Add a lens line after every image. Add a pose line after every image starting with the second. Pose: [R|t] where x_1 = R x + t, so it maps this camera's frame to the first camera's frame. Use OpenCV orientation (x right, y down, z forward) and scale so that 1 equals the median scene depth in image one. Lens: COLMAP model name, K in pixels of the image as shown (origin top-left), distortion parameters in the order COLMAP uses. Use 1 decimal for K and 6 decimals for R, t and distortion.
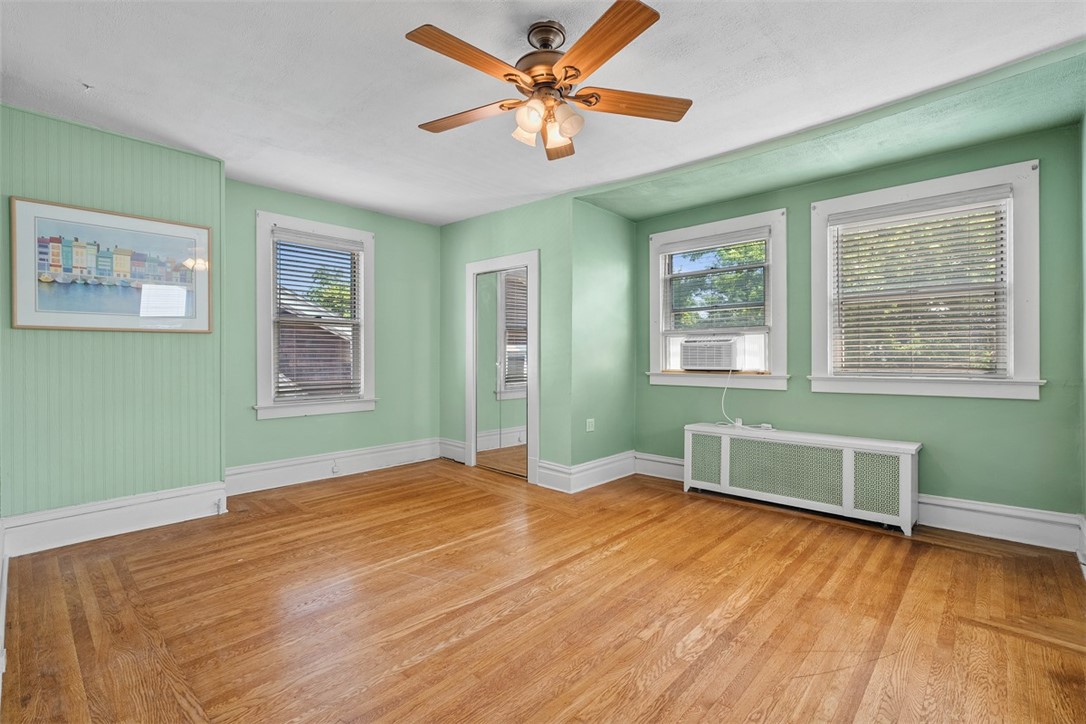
lens RADIAL K [[491.4, 0, 541.8], [0, 491.4, 358.2], [0, 0, 1]] dist [-0.003767, 0.000251]
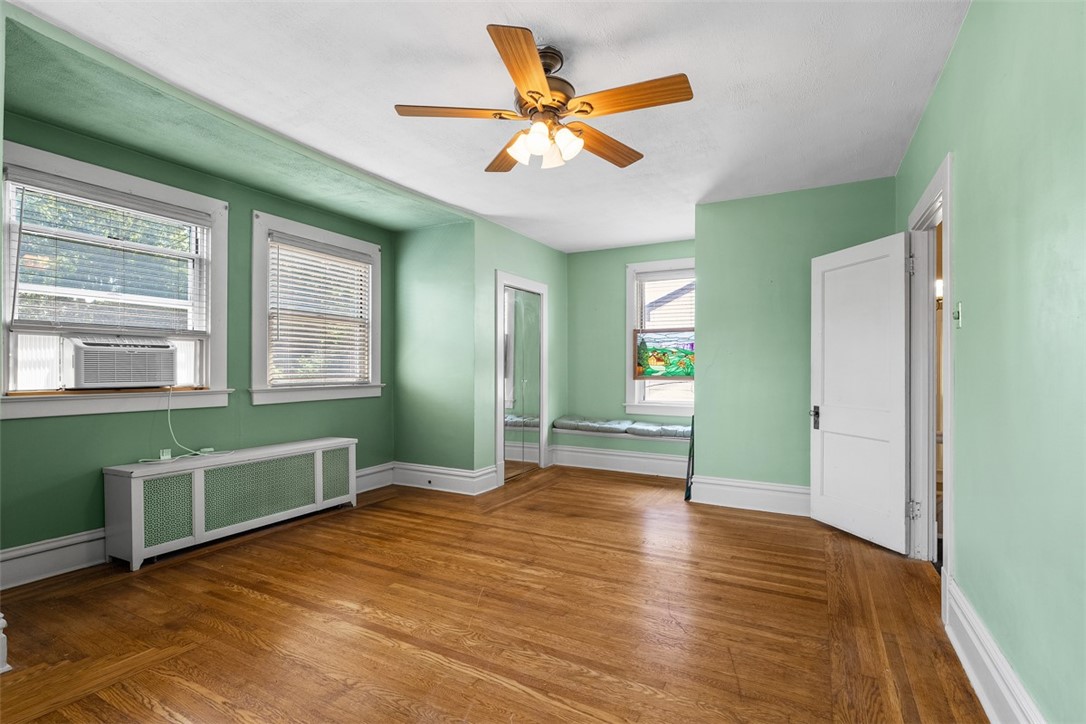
lens RADIAL K [[507.4, 0, 550.1], [0, 507.4, 369.7], [0, 0, 1]] dist [-0.001143, 0.000137]
pose [[-0.261397, 0.001140, 0.965231, -0.693887], [0.000202, 0.999999, -0.001126, 0.000265], [-0.965231, -0.000100, -0.261397, 0.851578]]
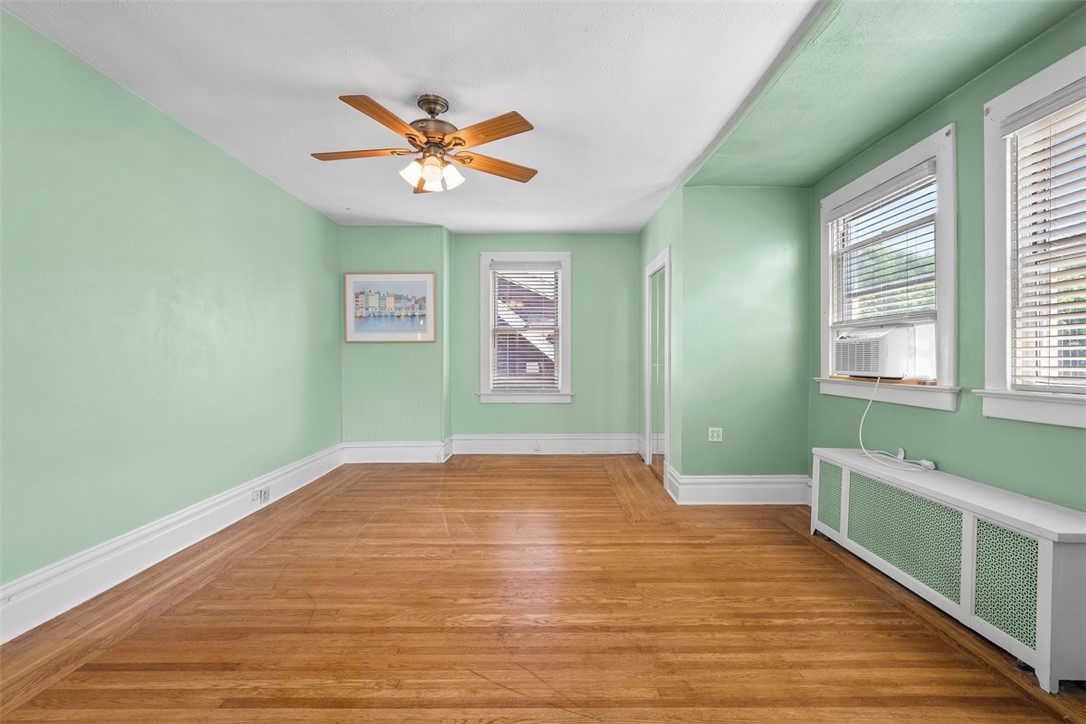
lens RADIAL K [[500.7, 0, 546.3], [0, 500.7, 360.8], [0, 0, 1]] dist [-0.002529, 0.000216]
pose [[0.681218, 0.005213, -0.732062, 0.774180], [-0.001605, 0.999983, 0.005628, -0.002795], [0.732079, -0.002659, 0.681215, 0.224484]]
